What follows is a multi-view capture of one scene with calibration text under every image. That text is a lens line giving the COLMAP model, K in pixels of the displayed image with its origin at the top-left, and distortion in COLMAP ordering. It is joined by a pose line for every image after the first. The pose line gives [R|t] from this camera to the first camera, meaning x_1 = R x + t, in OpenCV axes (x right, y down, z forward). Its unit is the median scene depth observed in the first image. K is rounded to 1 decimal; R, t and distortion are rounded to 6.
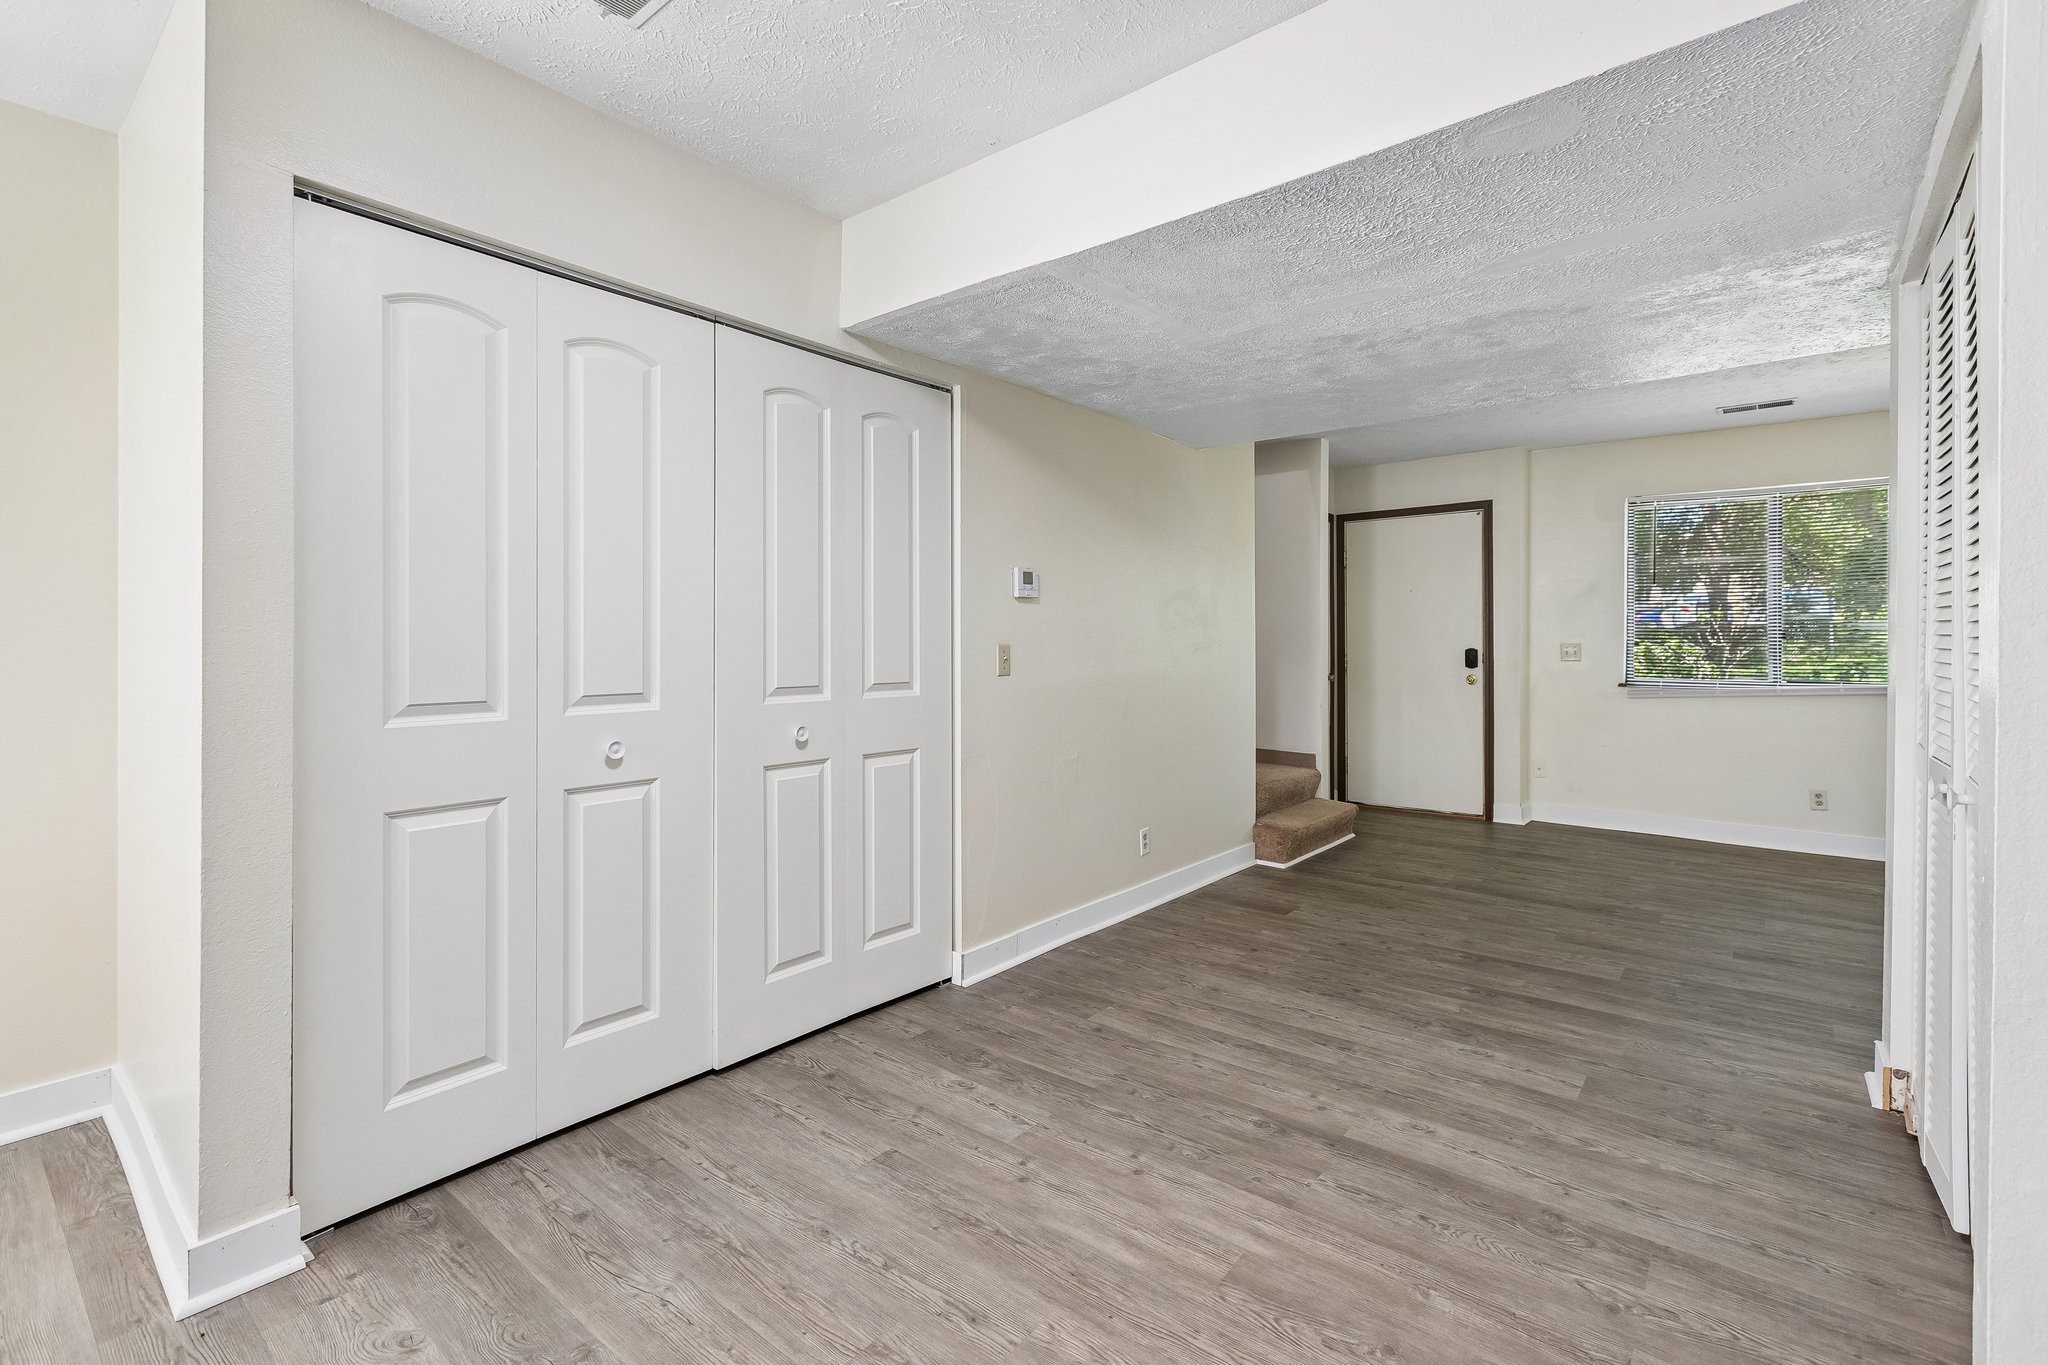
lens RADIAL K [[929.6, 0, 1021.2], [0, 929.6, 644.4], [0, 0, 1]] dist [0.000939, -0.000302]
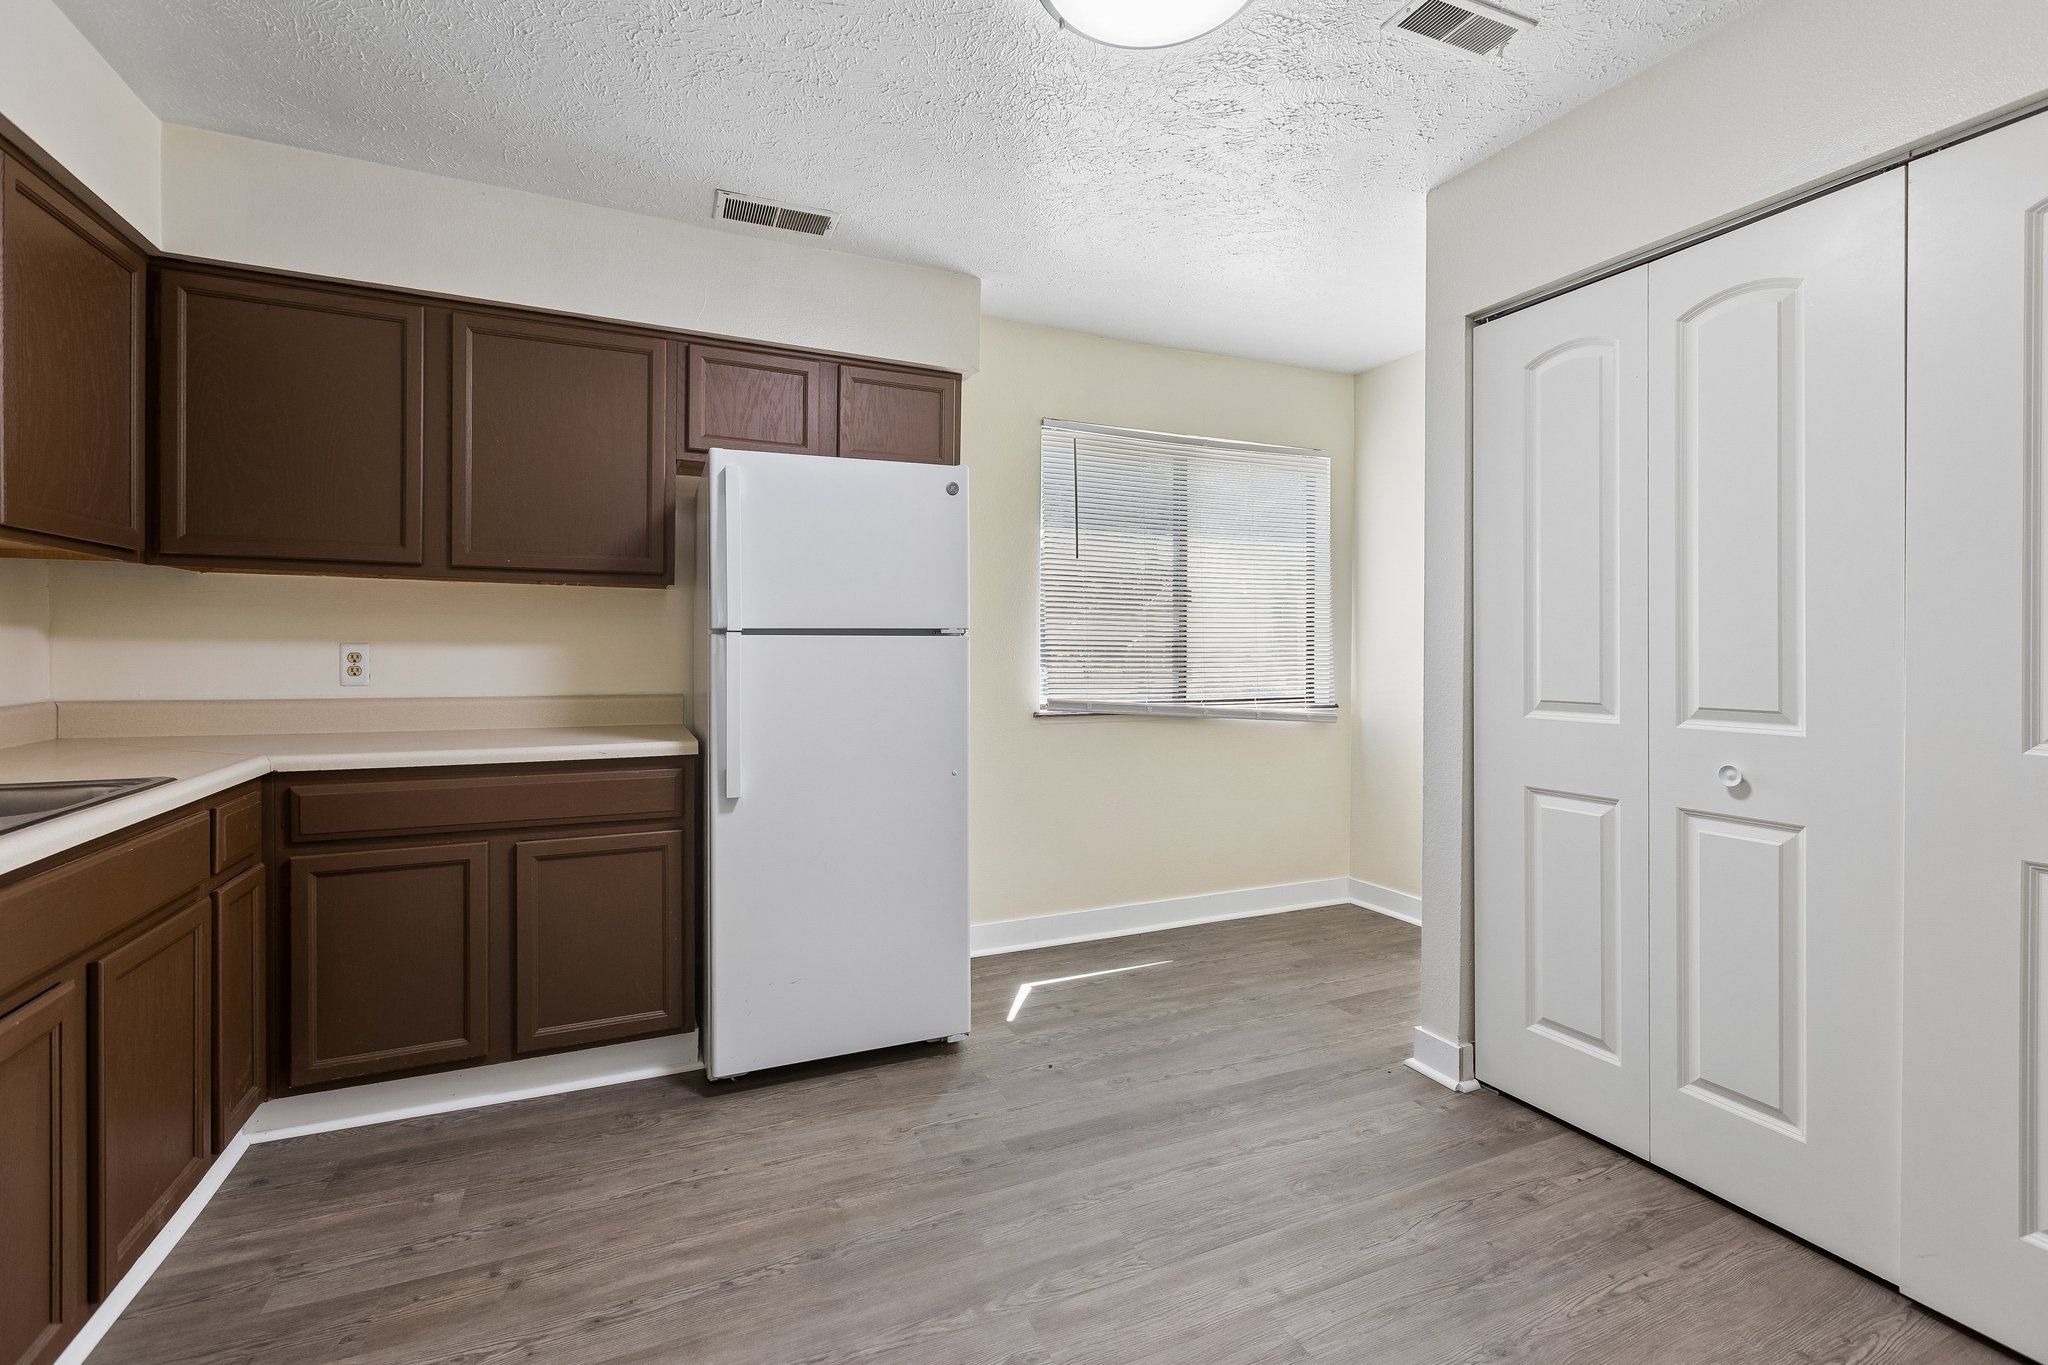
lens RADIAL K [[918.8, 0, 1038.3], [0, 918.8, 651.1], [0, 0, 1]] dist [0.003611, -0.000688]
pose [[-0.446901, 0.000287, -0.894583, 0.460894], [-0.002699, 0.999995, 0.001669, 0.001257], [0.894579, 0.003160, -0.446898, 0.641314]]
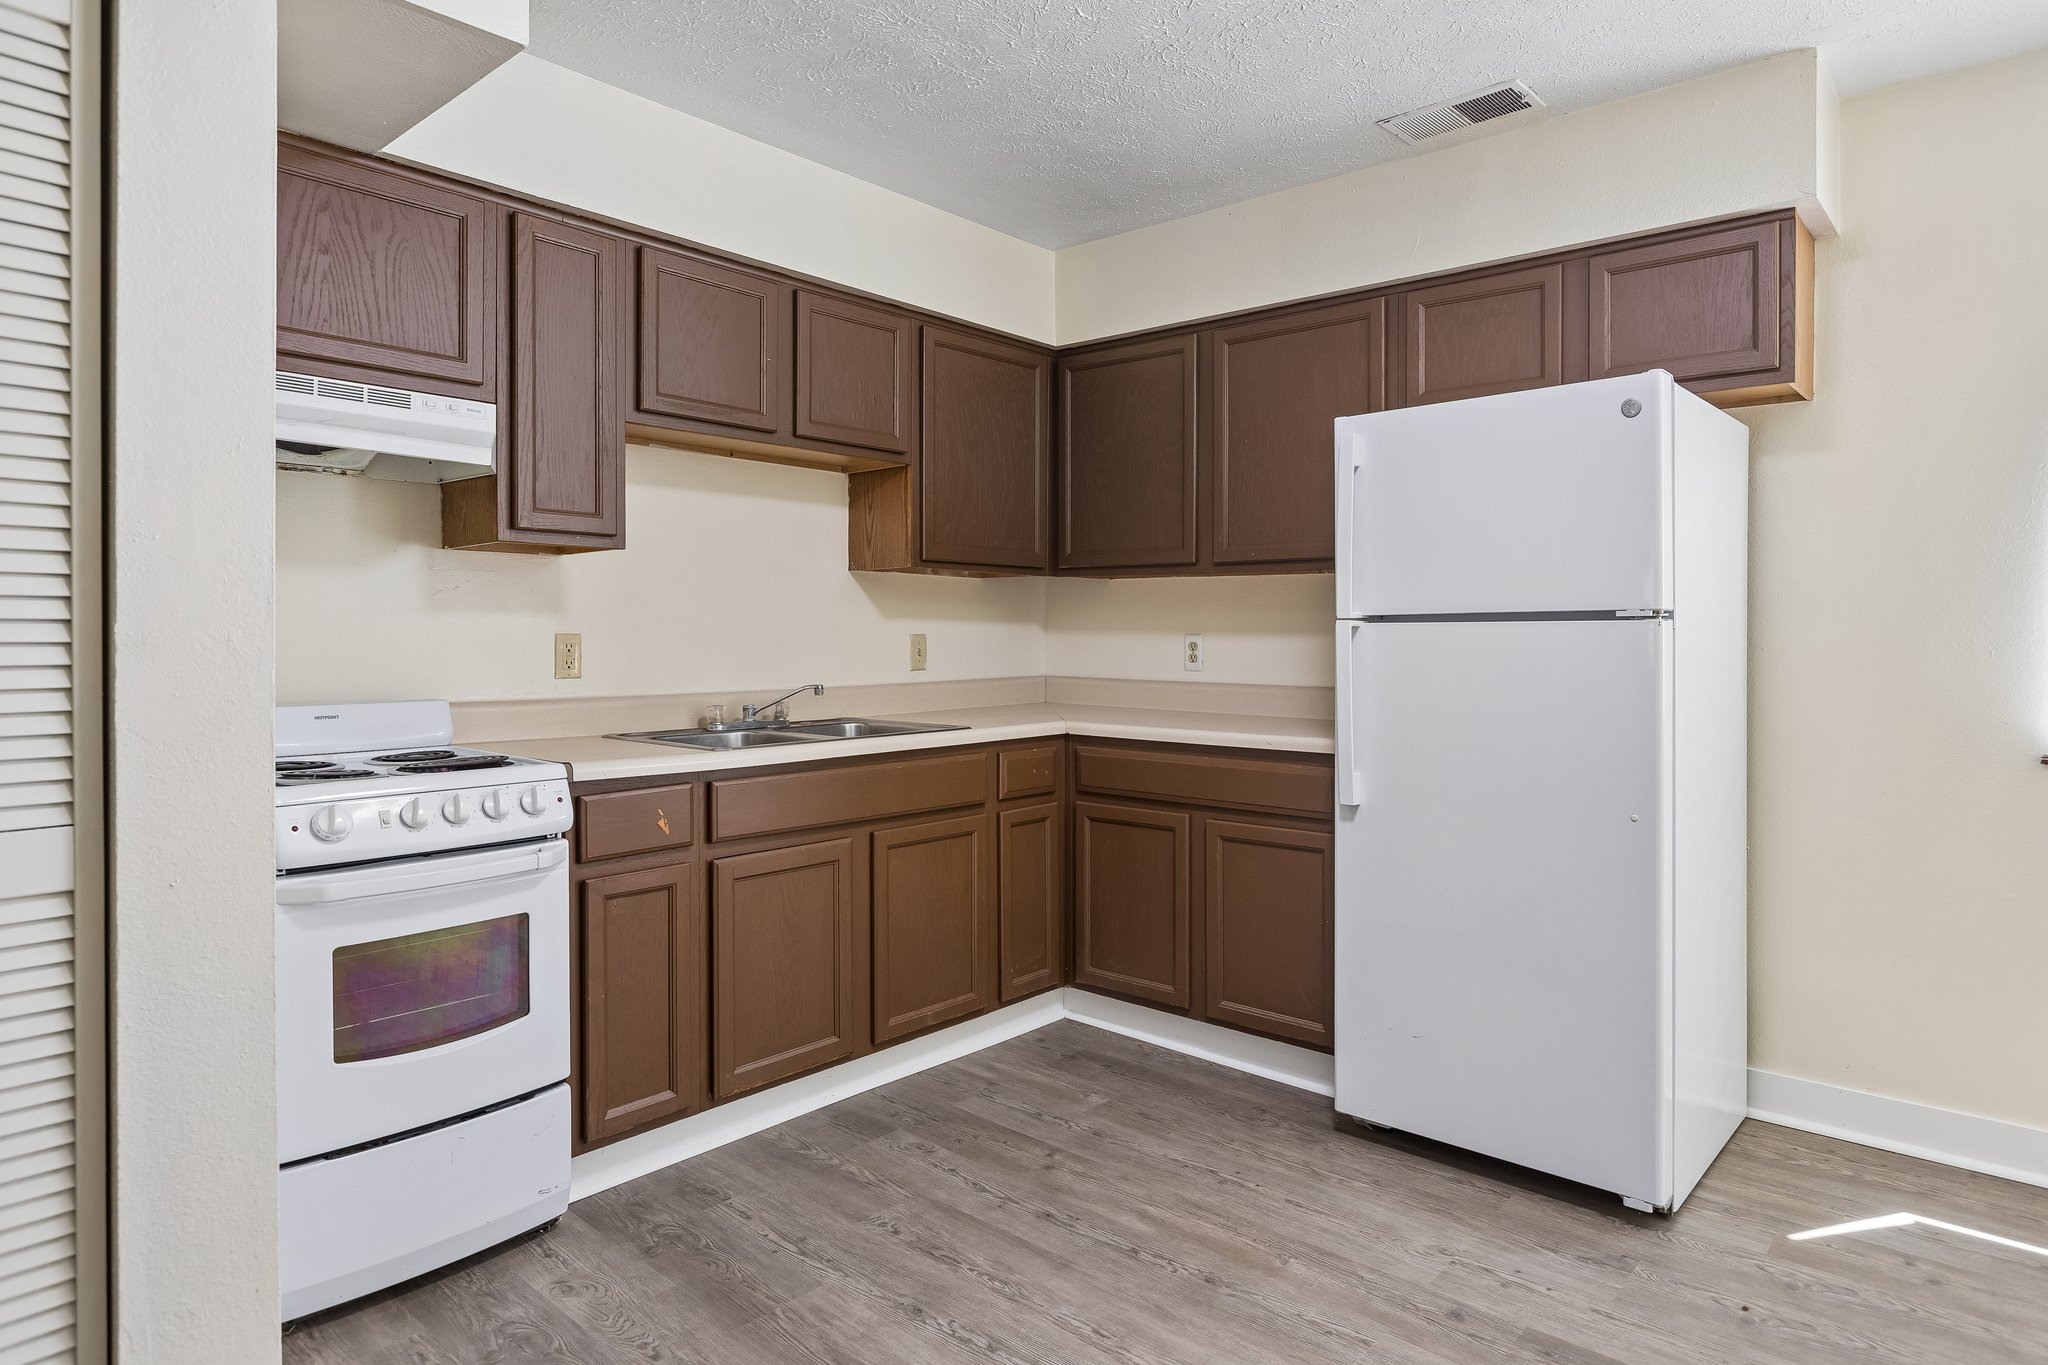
lens RADIAL K [[1166.2, 0, 1034.4], [0, 1166.2, 644.7], [0, 0, 1]] dist [-0.008747, -0.000492]
pose [[-0.999079, -0.003632, 0.042759, 0.052783], [-0.003334, 0.999970, 0.007035, 0.000085], [-0.042784, 0.006886, -0.999061, 0.976487]]
